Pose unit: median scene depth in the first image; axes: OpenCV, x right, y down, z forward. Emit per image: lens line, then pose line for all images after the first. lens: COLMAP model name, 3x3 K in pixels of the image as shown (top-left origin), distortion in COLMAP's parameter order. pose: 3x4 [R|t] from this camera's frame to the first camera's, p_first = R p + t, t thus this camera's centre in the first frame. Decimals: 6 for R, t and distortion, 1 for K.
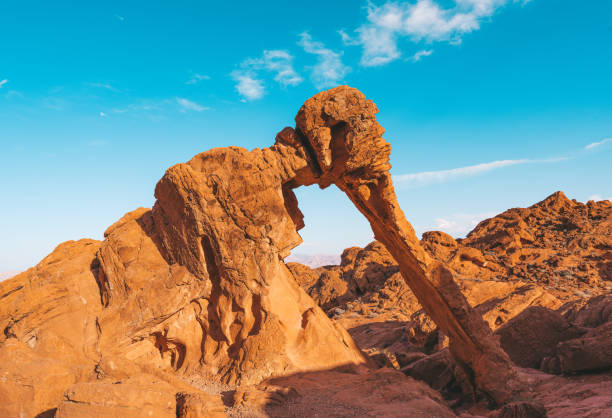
lens RADIAL K [[392.9, 0, 287.8], [0, 392.9, 204.2], [0, 0, 1]] dist [-0.001146, 0.004912]
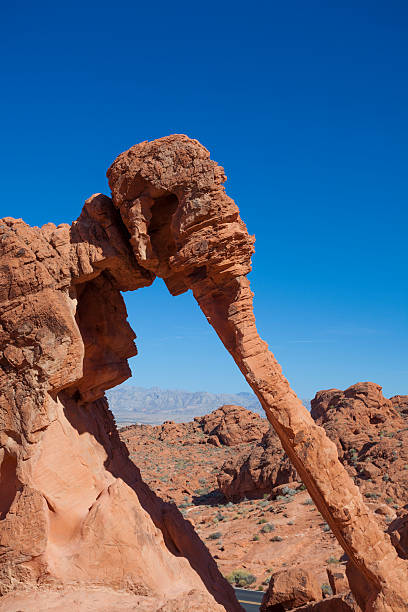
lens RADIAL K [[624.8, 0, 204.0], [0, 624.8, 306.0], [0, 0, 1]] dist [0.039815, 0.015647]
pose [[0.995549, 0.079091, -0.051258, 0.248293], [-0.079460, 0.996825, -0.005200, -0.027454], [0.050684, 0.009250, 0.998672, 0.007384]]
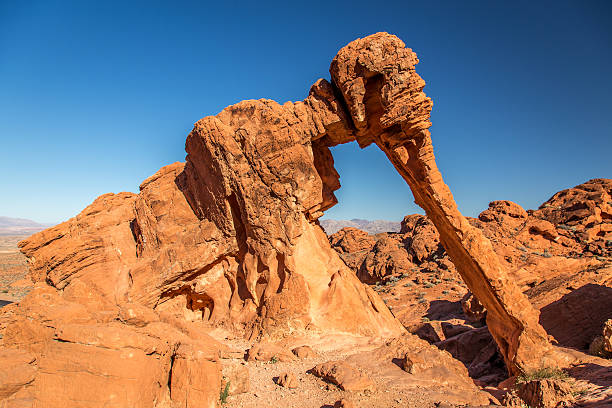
lens RADIAL K [[407.7, 0, 309.6], [0, 407.7, 206.8], [0, 0, 1]] dist [0.015980, 0.000255]
pose [[0.995131, 0.041493, -0.089402, 0.074532], [-0.032434, 0.994408, 0.100502, 0.008643], [0.093072, -0.097113, 0.990912, 0.008591]]
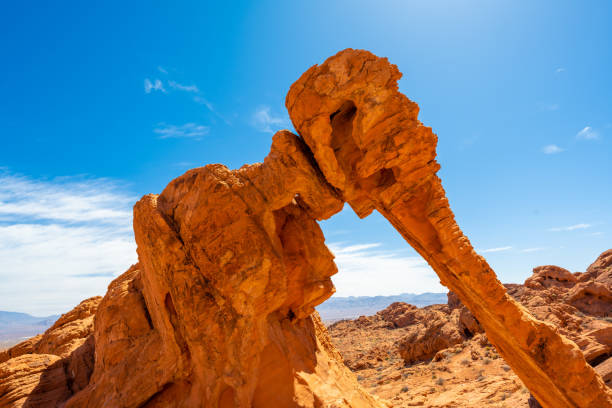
lens RADIAL K [[351.8, 0, 306.5], [0, 351.8, 205.9], [0, 0, 1]] dist [0.000395, 0.000024]
pose [[0.971239, -0.083659, -0.222926, 0.181432], [0.056038, 0.990257, -0.127476, 0.022388], [0.231418, 0.111317, 0.966465, 0.436496]]
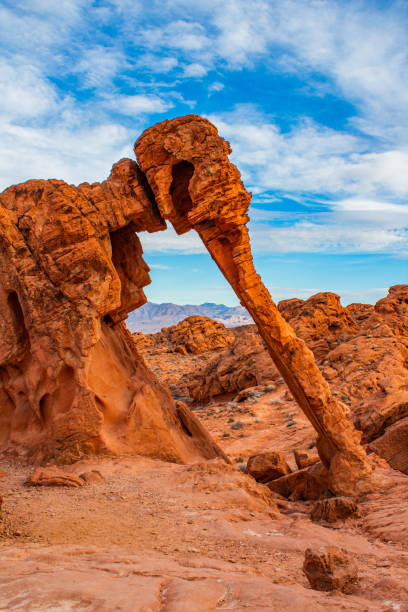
lens RADIAL K [[615.3, 0, 204.0], [0, 615.3, 306.0], [0, 0, 1]] dist [-0.097399, 0.025456]
pose [[0.997711, 0.065536, 0.016691, 0.164955], [-0.067161, 0.989122, 0.130867, -0.080818], [-0.007933, -0.131688, 0.991259, -0.256242]]
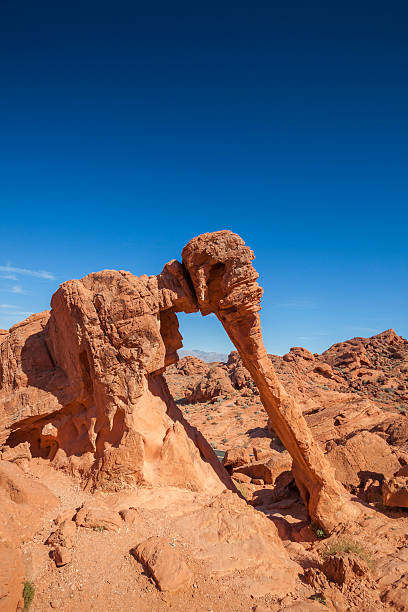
lens RADIAL K [[298.8, 0, 204.0], [0, 298.8, 306.0], [0, 0, 1]] dist [-0.058470, 0.000677]
pose [[0.991023, 0.129838, 0.031872, 0.077490], [-0.129206, 0.991392, -0.021150, -0.065103], [-0.034343, 0.016842, 0.999268, 0.169103]]
